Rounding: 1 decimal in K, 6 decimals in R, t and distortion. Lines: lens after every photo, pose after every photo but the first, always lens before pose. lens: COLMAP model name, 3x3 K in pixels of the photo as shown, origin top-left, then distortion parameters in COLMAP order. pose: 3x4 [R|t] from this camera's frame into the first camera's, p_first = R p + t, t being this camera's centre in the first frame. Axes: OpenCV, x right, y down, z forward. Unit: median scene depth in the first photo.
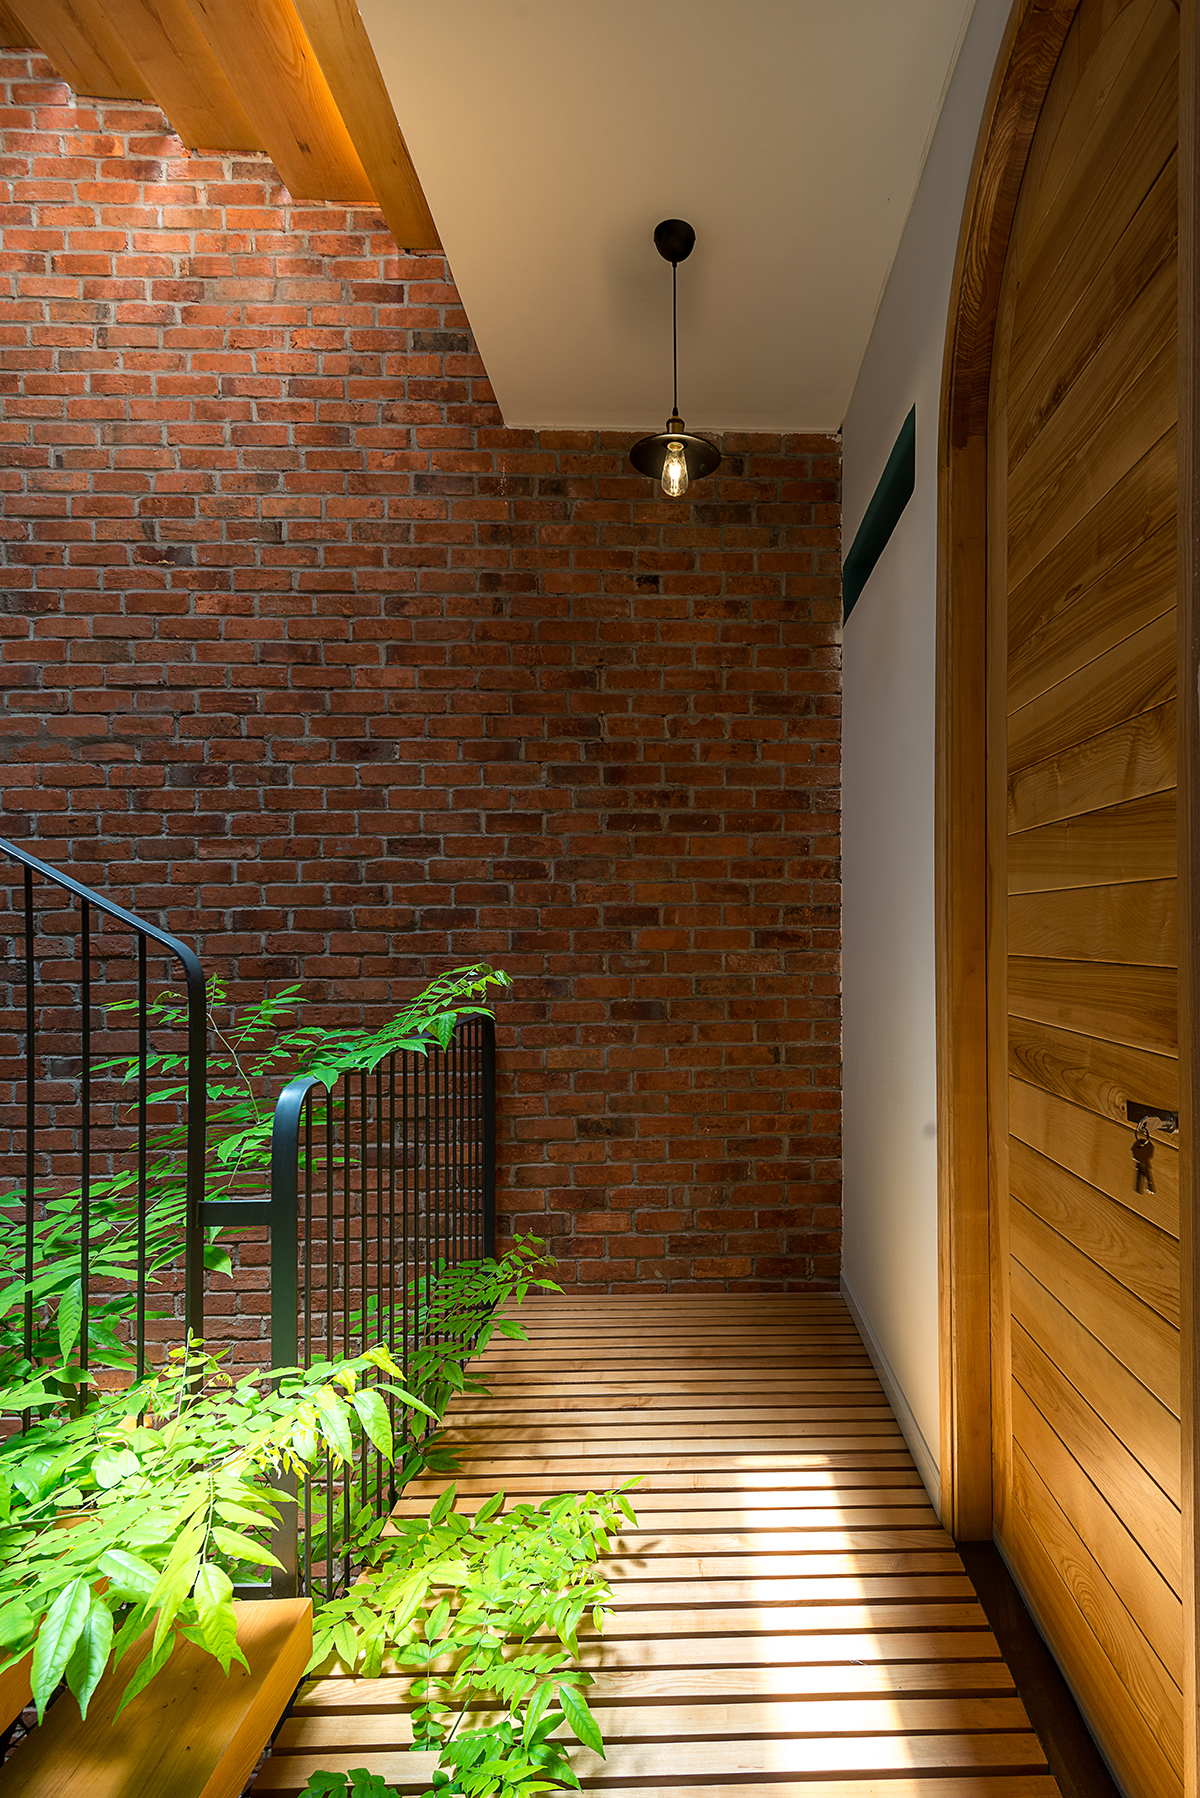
lens RADIAL K [[829.7, 0, 598.8], [0, 829.7, 903.6], [0, 0, 1]] dist [0.010622, -0.000964]
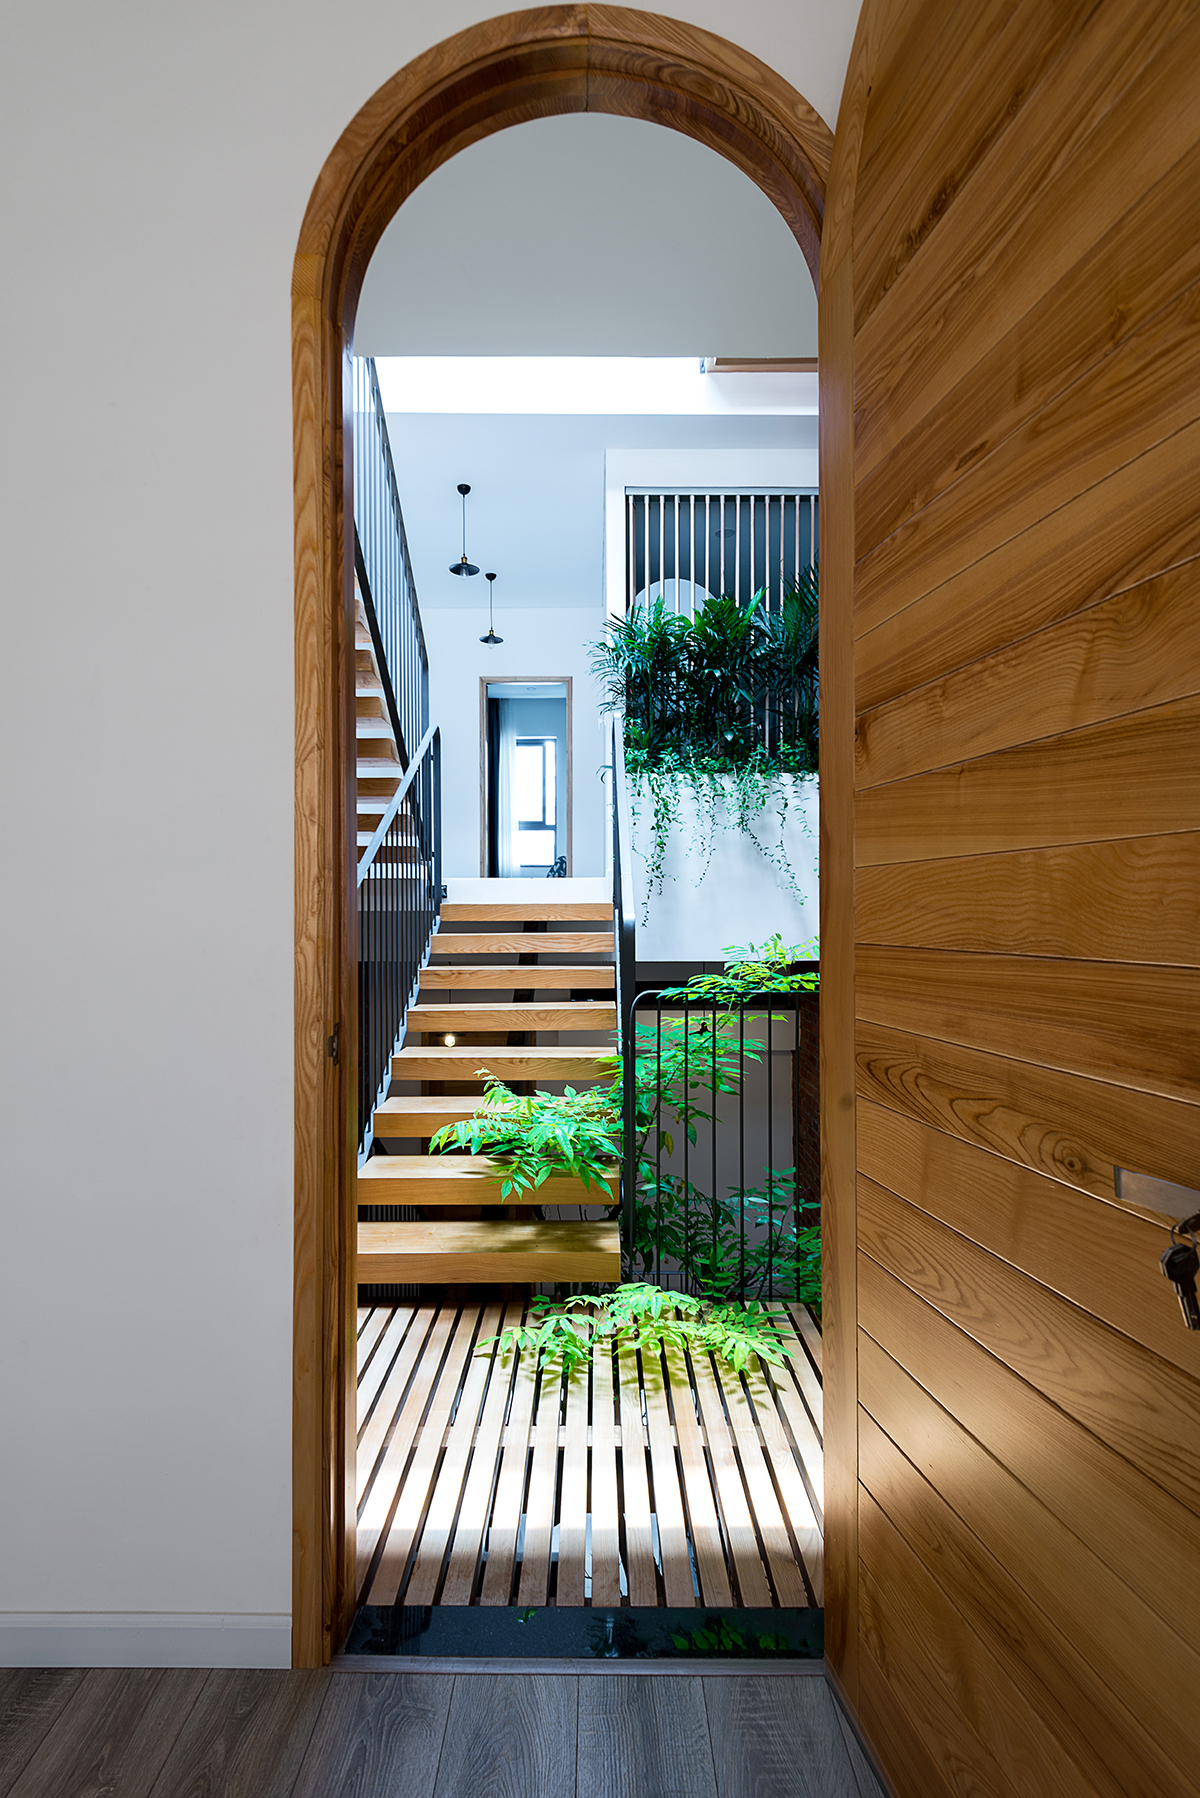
lens RADIAL K [[885.9, 0, 601.5], [0, 885.9, 902.9], [0, 0, 1]] dist [0.005569, -0.001284]
pose [[0.958517, 0.001391, 0.285032, 0.029840], [-0.007349, 0.999776, 0.019834, 0.011145], [-0.284940, -0.021105, 0.958313, 0.331221]]
